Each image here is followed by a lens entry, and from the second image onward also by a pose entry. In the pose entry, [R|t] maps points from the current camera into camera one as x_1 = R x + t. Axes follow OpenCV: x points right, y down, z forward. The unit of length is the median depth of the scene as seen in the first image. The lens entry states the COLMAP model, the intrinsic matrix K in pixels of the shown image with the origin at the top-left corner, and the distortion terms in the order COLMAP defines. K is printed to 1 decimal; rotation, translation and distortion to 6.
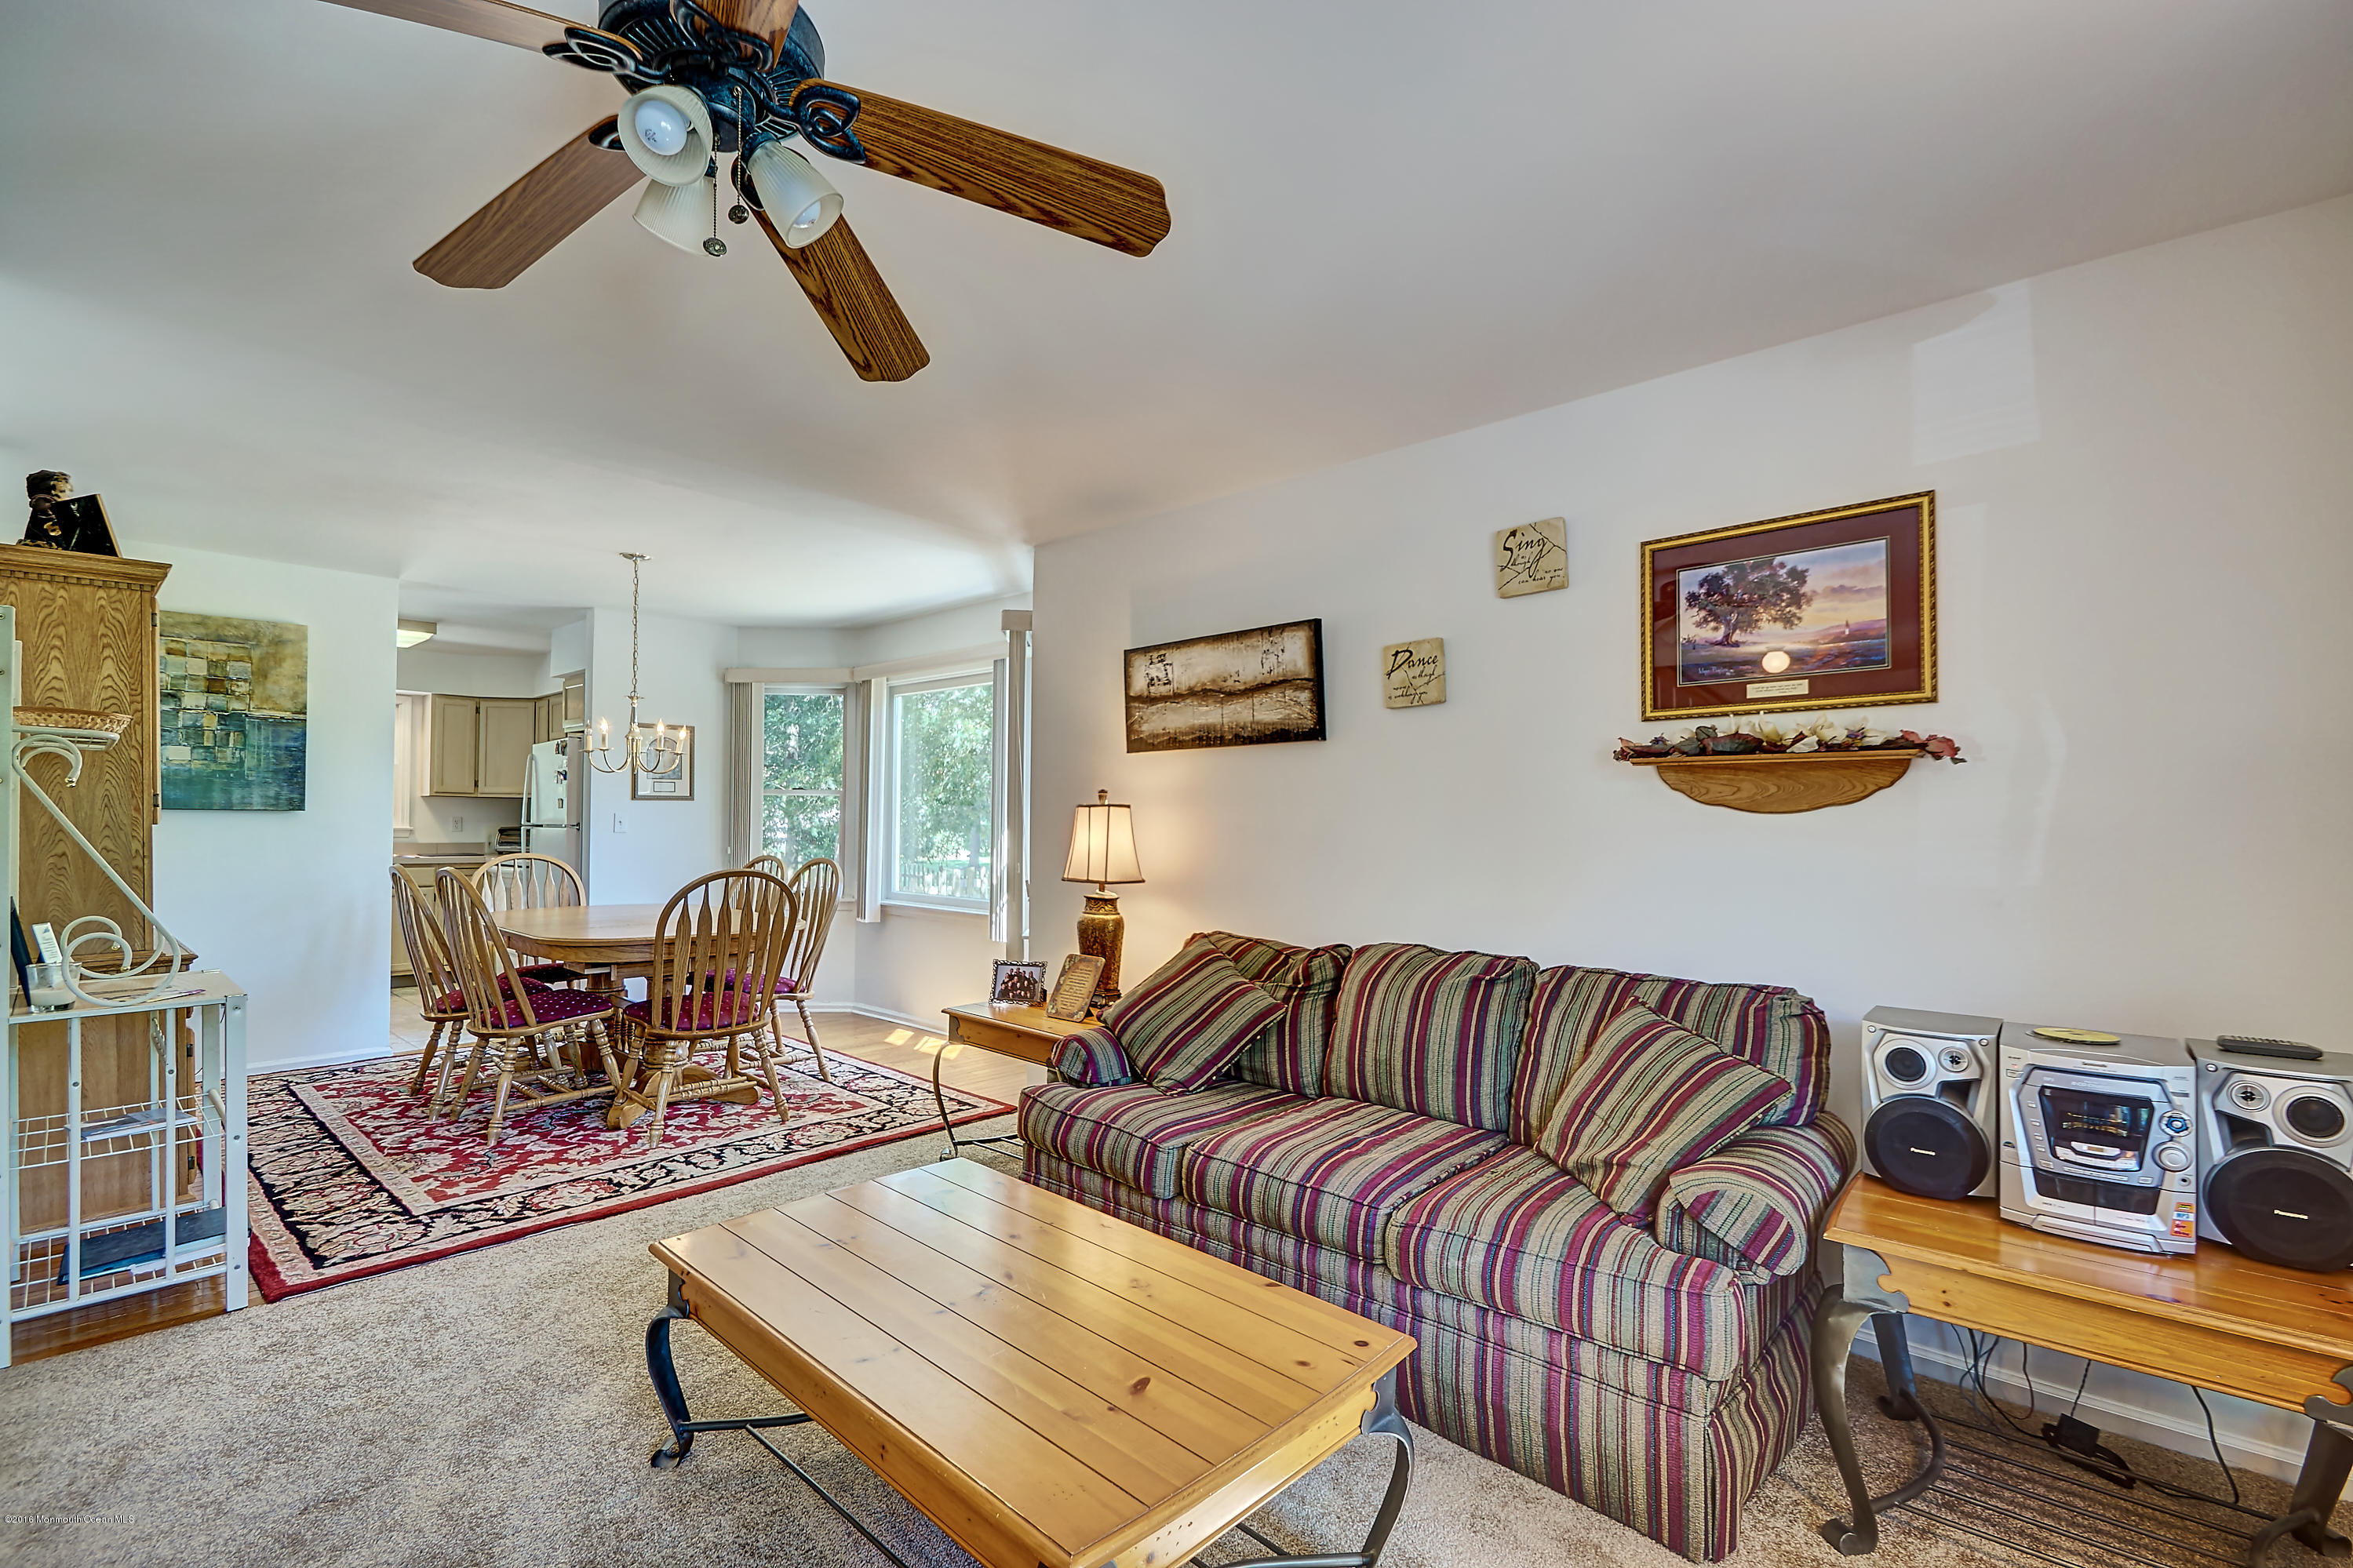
lens RADIAL K [[1044.0, 0, 1173.2], [0, 1044.0, 802.8], [0, 0, 1]] dist [-0.000560, -0.002086]
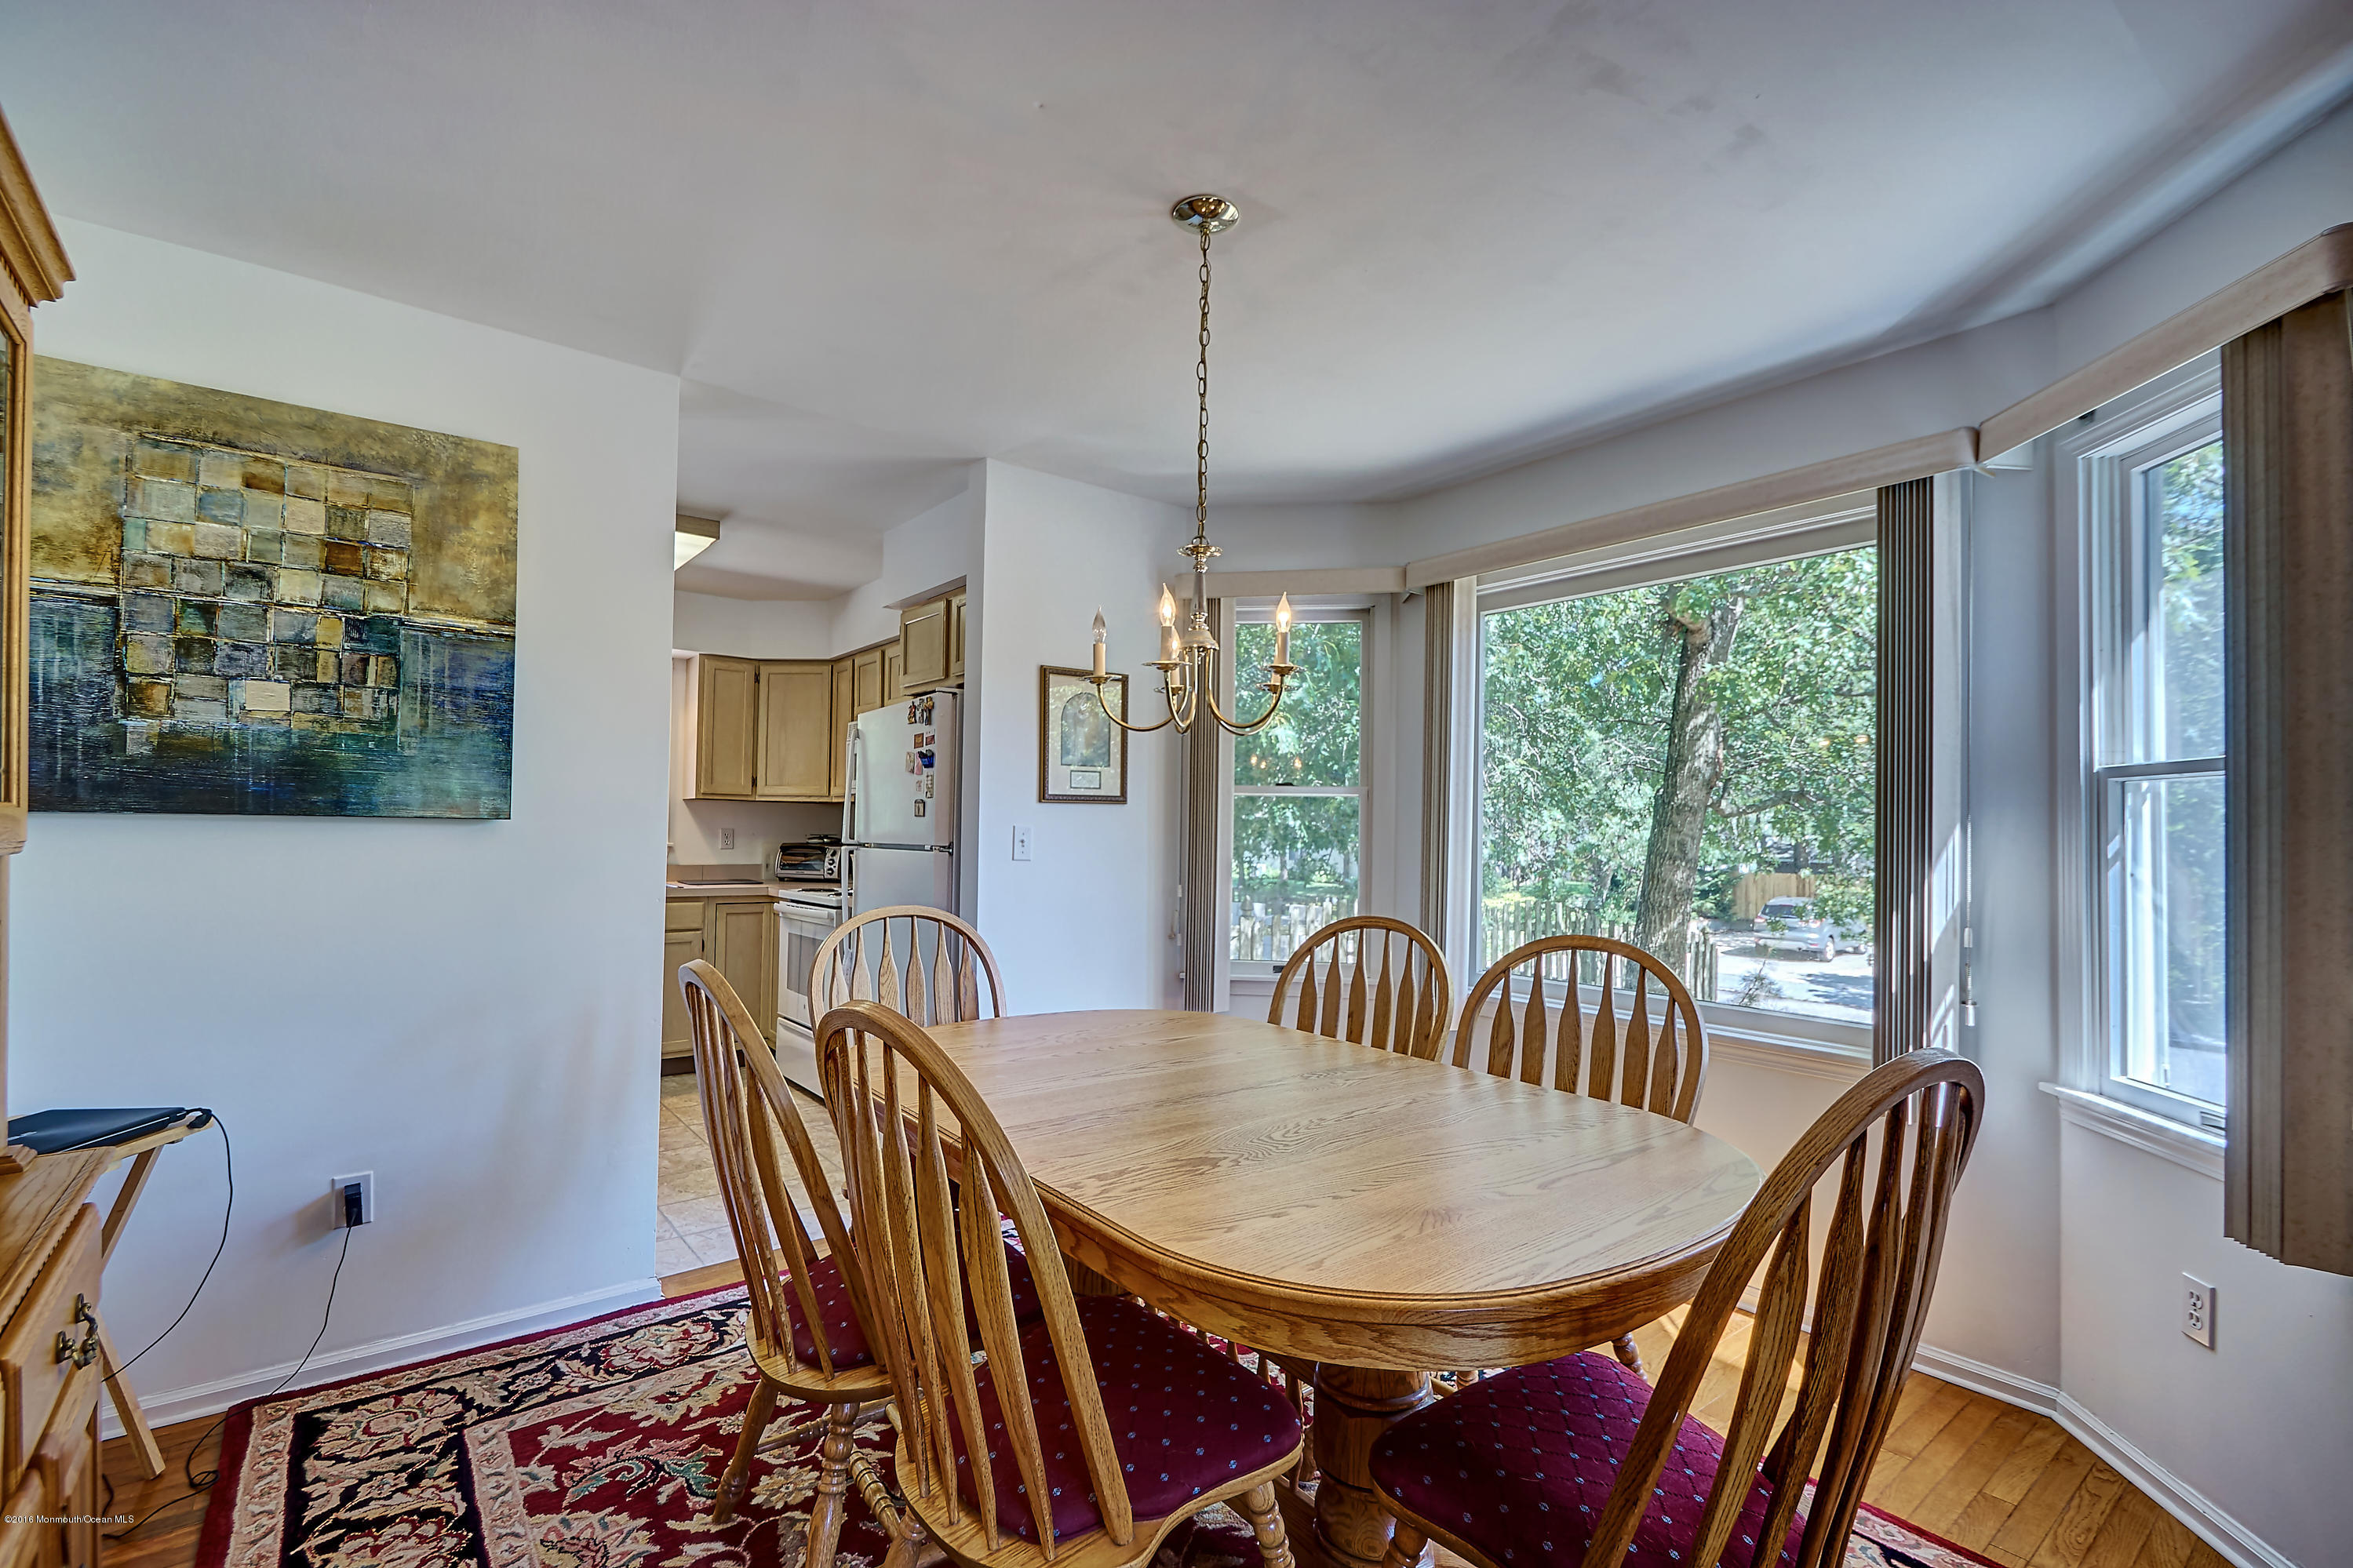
lens RADIAL K [[1044.0, 0, 1177.7], [0, 1044.0, 796.3], [0, 0, 1]] dist [-0.000560, -0.002086]
pose [[0.987559, -0.002654, -0.157228, -0.449239], [0.000126, 0.999871, -0.016086, 0.004692], [0.157250, 0.015866, 0.987431, 0.569815]]
